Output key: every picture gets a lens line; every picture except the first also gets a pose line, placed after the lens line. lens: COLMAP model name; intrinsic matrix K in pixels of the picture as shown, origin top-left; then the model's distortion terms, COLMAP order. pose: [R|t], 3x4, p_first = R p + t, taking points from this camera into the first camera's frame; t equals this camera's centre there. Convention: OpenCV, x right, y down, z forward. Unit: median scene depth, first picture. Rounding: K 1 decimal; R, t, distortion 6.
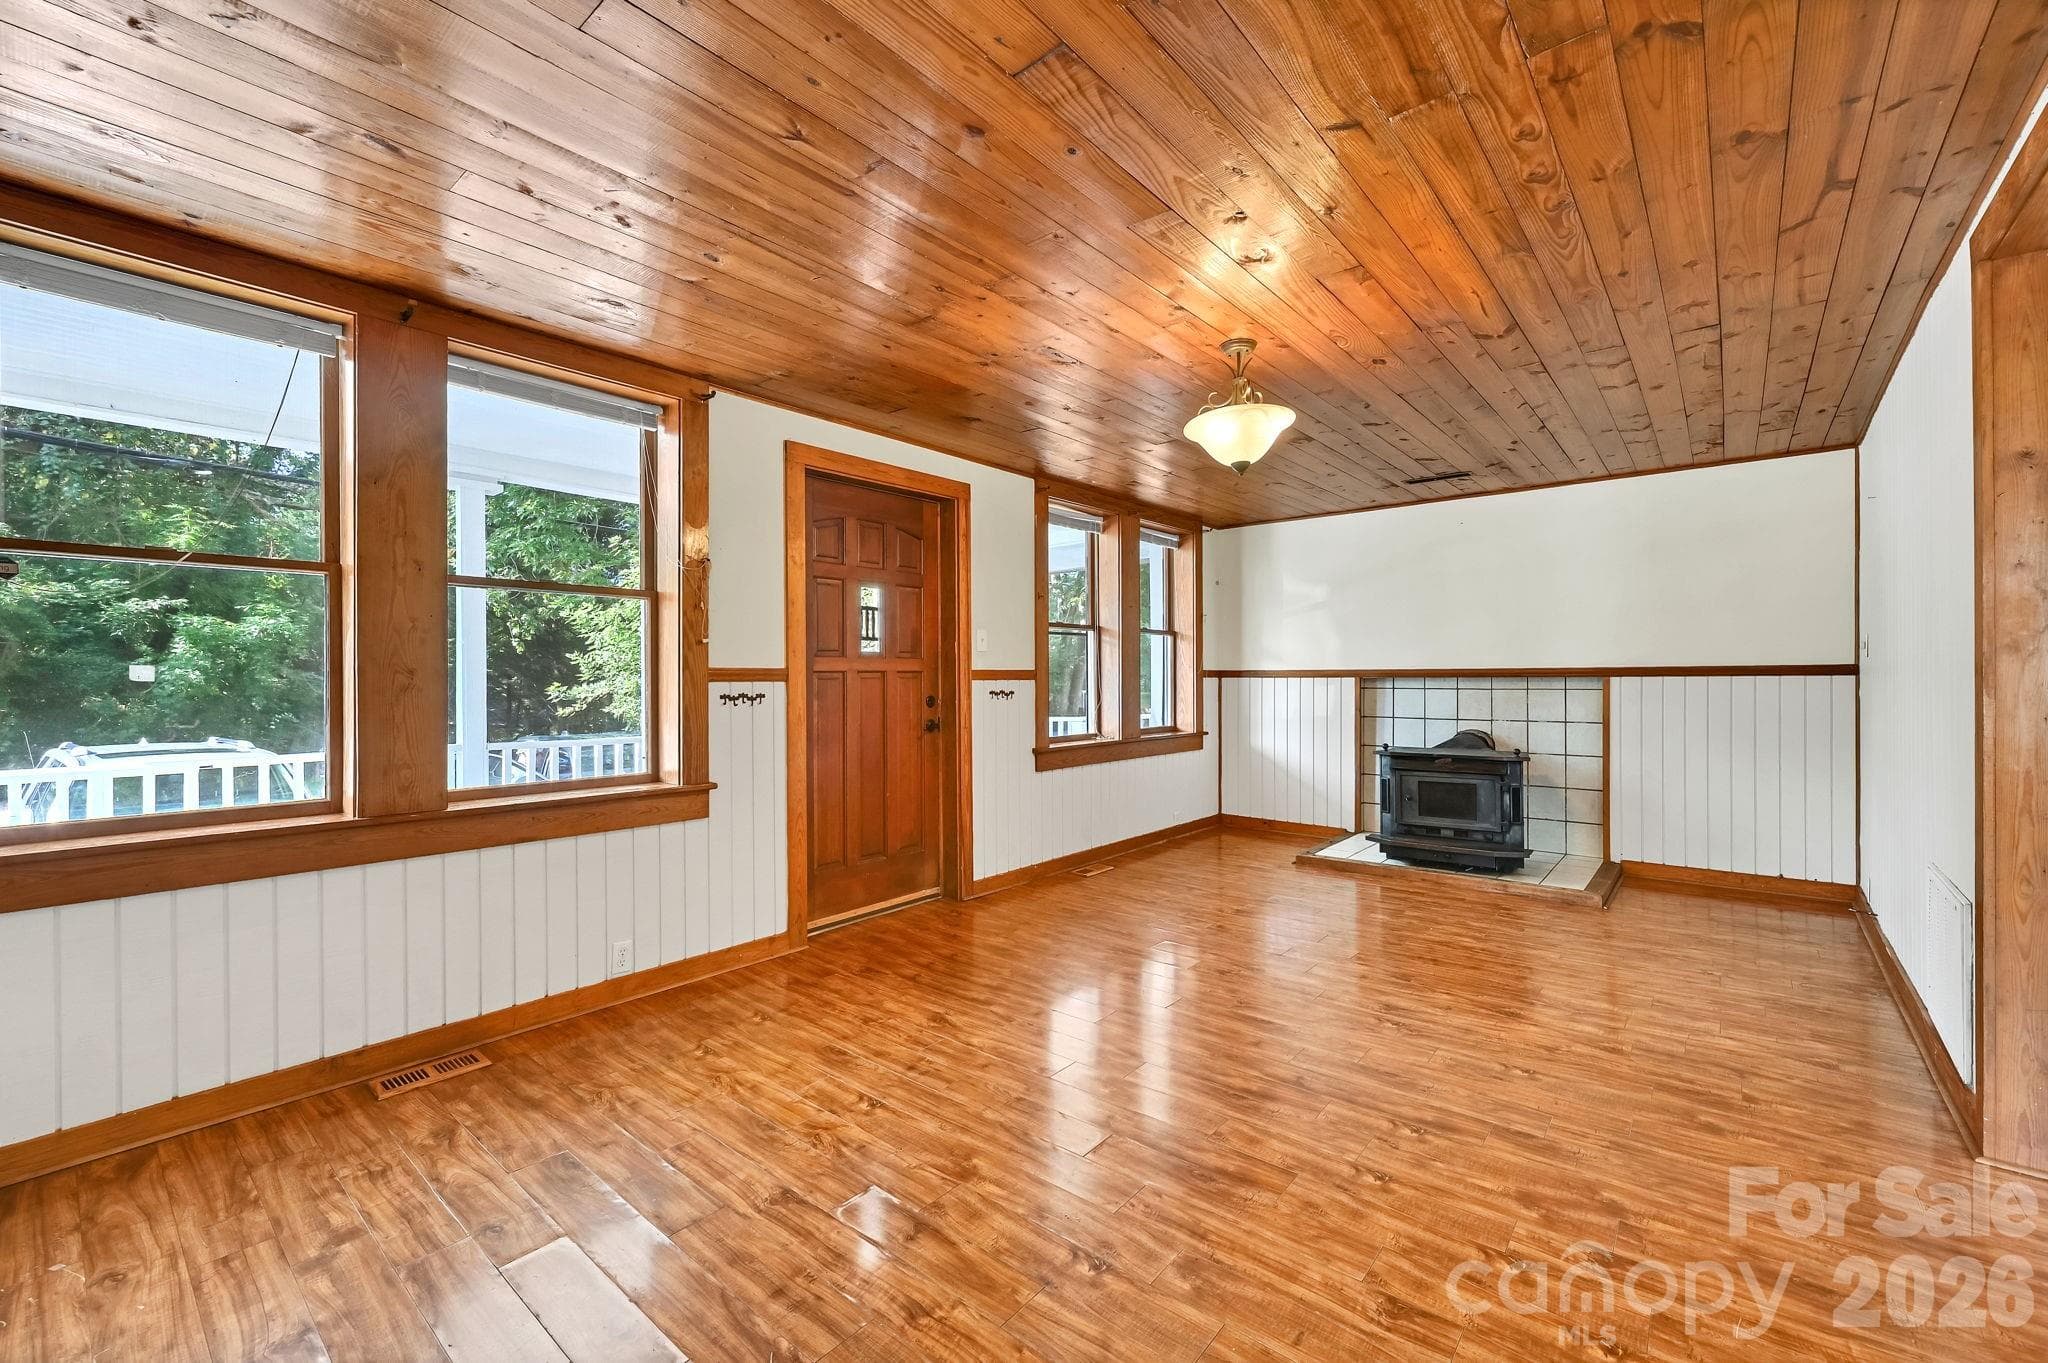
lens RADIAL K [[835.2, 0, 1003.2], [0, 835.2, 679.0], [0, 0, 1]] dist [0.001792, 0.000215]
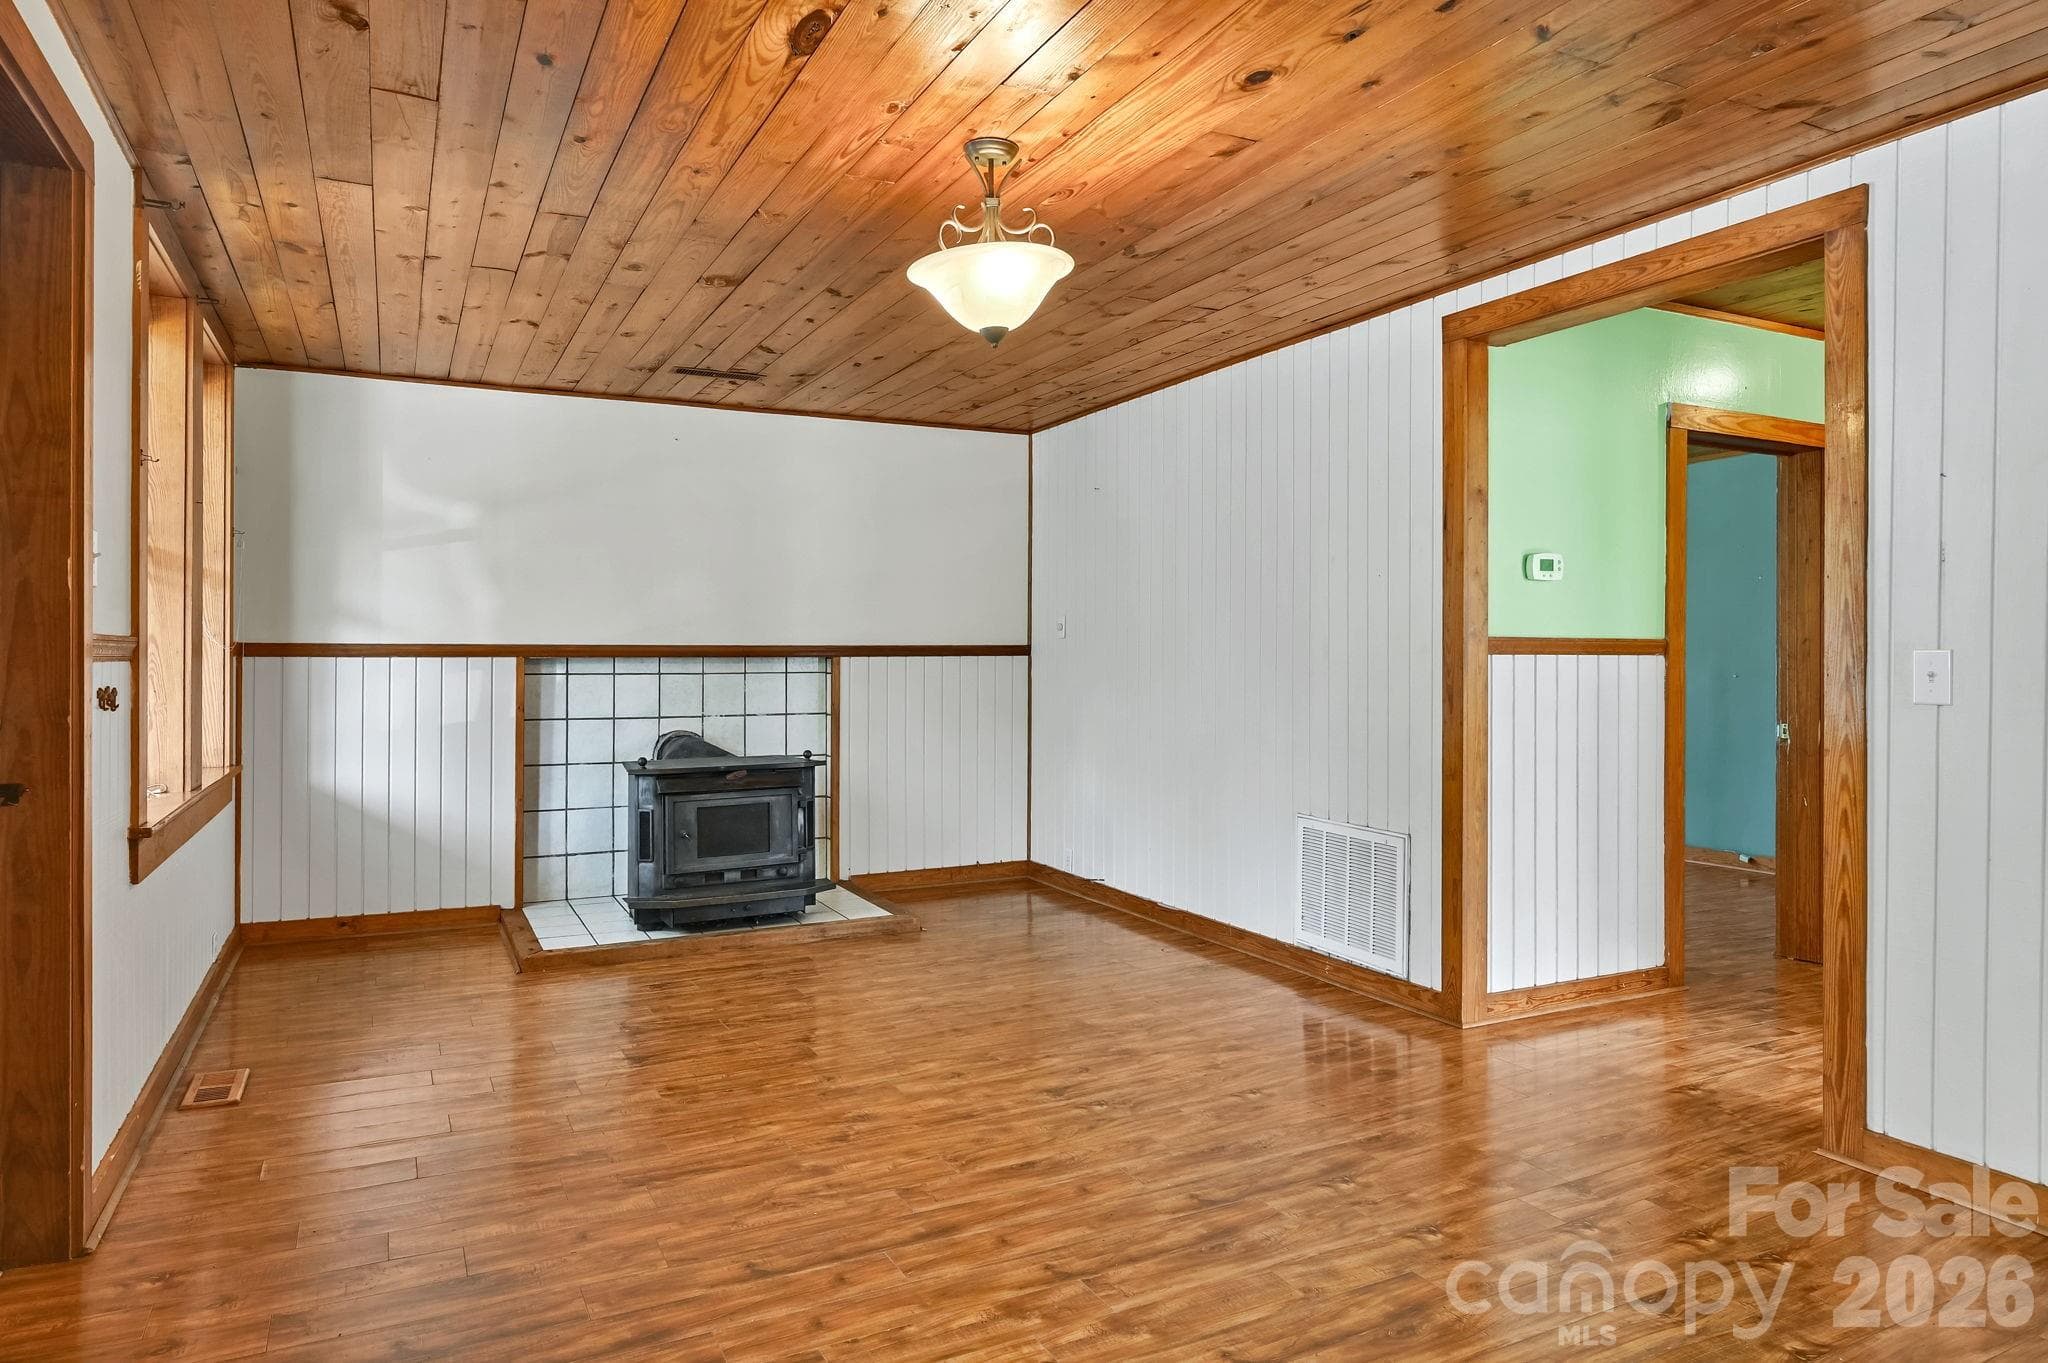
lens RADIAL K [[1275.1, 0, 1025.3], [0, 1275.1, 644.4], [0, 0, 1]] dist [-0.002574, -0.000214]
pose [[0.376244, 0.011222, 0.926453, -0.461084], [0.001948, 0.999915, -0.012903, 0.002262], [-0.926519, 0.006660, 0.376190, 0.437274]]
